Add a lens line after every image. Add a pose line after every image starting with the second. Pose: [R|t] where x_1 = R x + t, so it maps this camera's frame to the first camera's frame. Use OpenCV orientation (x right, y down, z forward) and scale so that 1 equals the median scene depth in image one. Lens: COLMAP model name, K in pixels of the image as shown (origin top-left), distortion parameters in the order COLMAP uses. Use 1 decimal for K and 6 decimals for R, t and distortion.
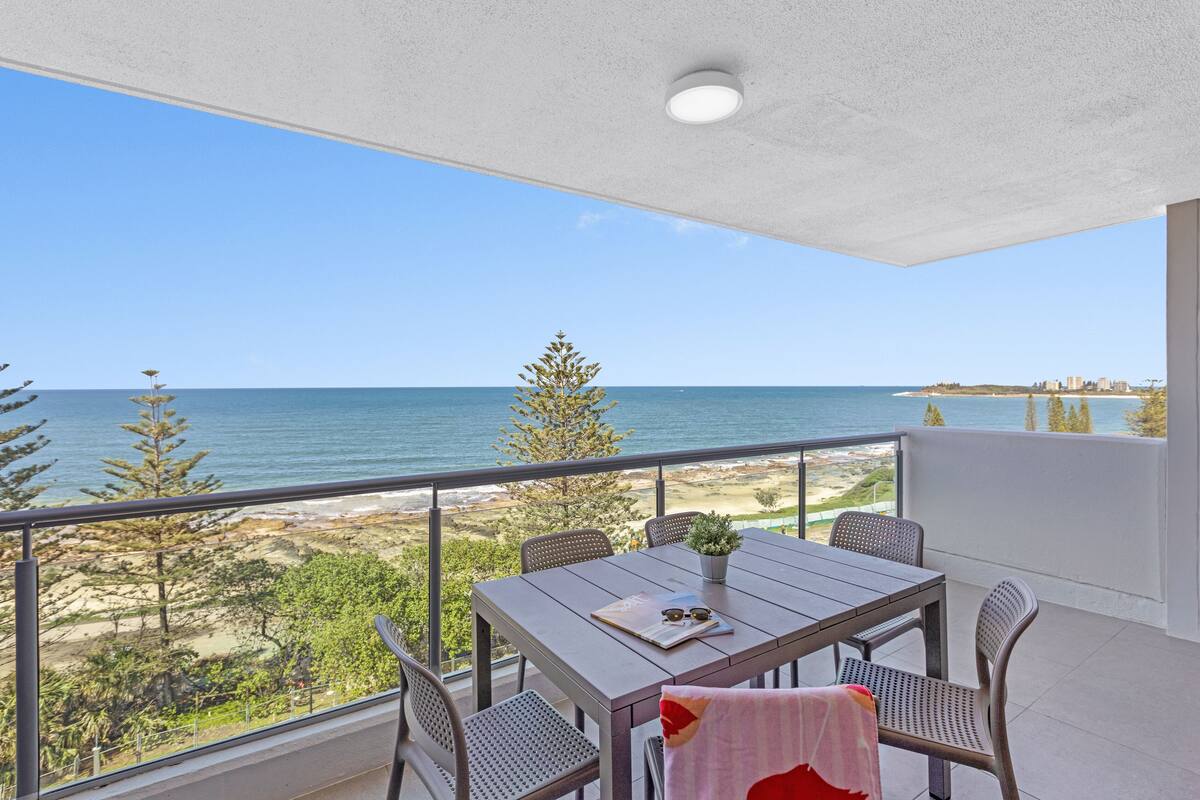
lens RADIAL K [[534.7, 0, 588.0], [0, 534.7, 391.2], [0, 0, 1]] dist [0.004202, 0.001454]
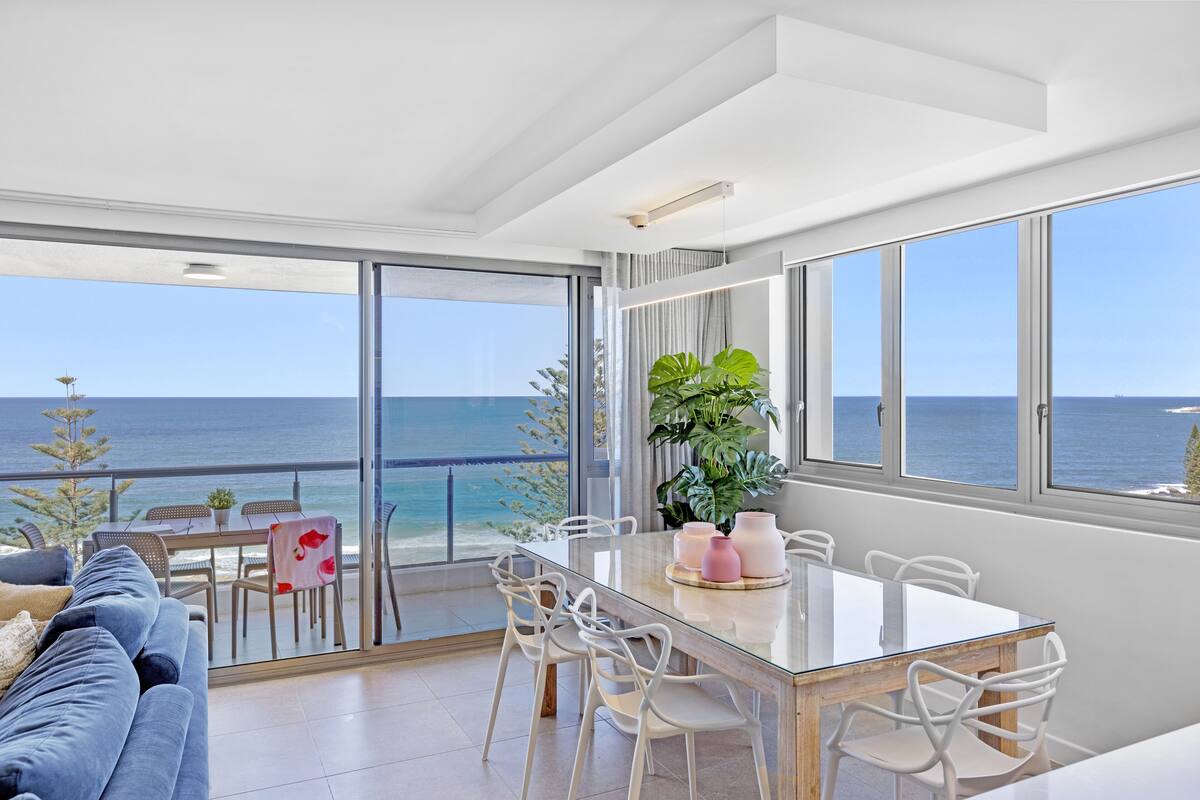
lens RADIAL K [[797.9, 0, 605.7], [0, 797.9, 403.7], [0, 0, 1]] dist [0.009123, -0.003562]
pose [[0.994029, 0.004217, -0.109031, 0.095168], [-0.004135, 0.999991, 0.000983, -0.003580], [0.109034, -0.000527, 0.994038, -0.081534]]
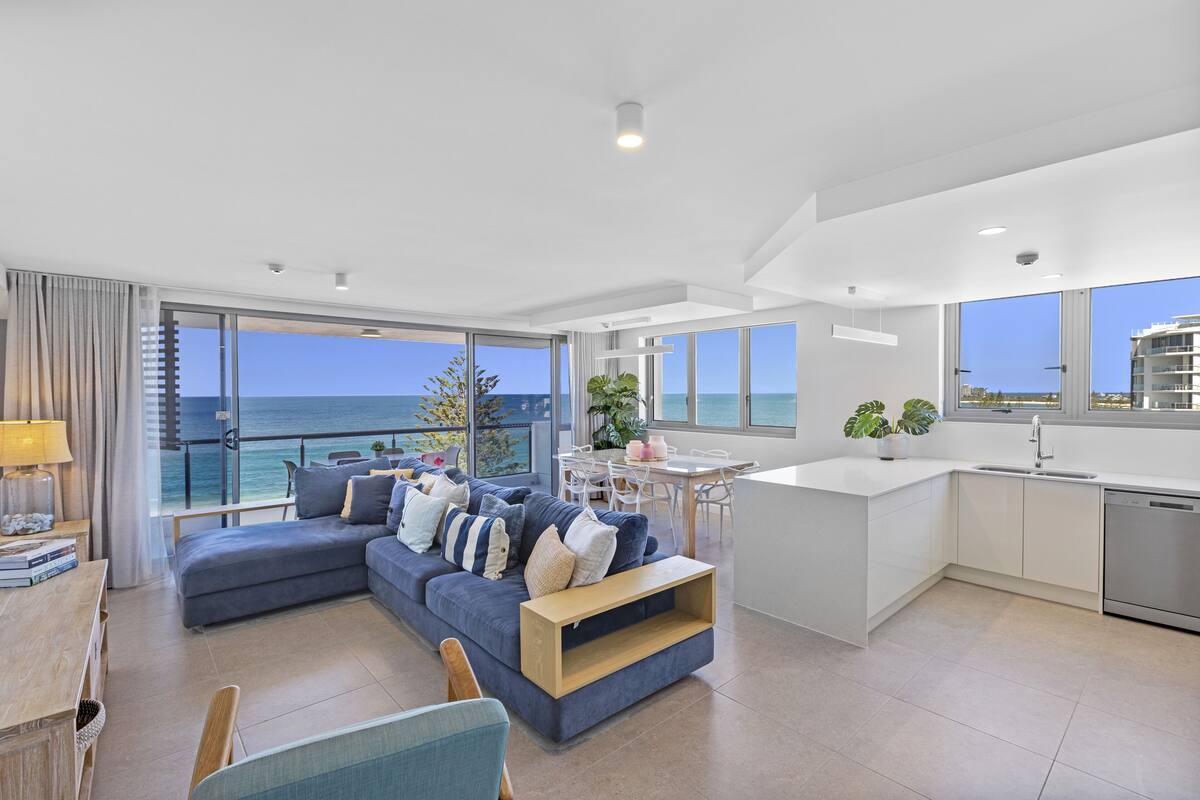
lens RADIAL K [[534.7, 0, 598.1], [0, 534.7, 402.3], [0, 0, 1]] dist [0.004202, 0.001454]
pose [[0.988275, -0.004988, 0.152602, 0.060154], [0.004060, 0.999971, 0.006392, -0.002769], [-0.152629, -0.005697, 0.988267, -0.149701]]
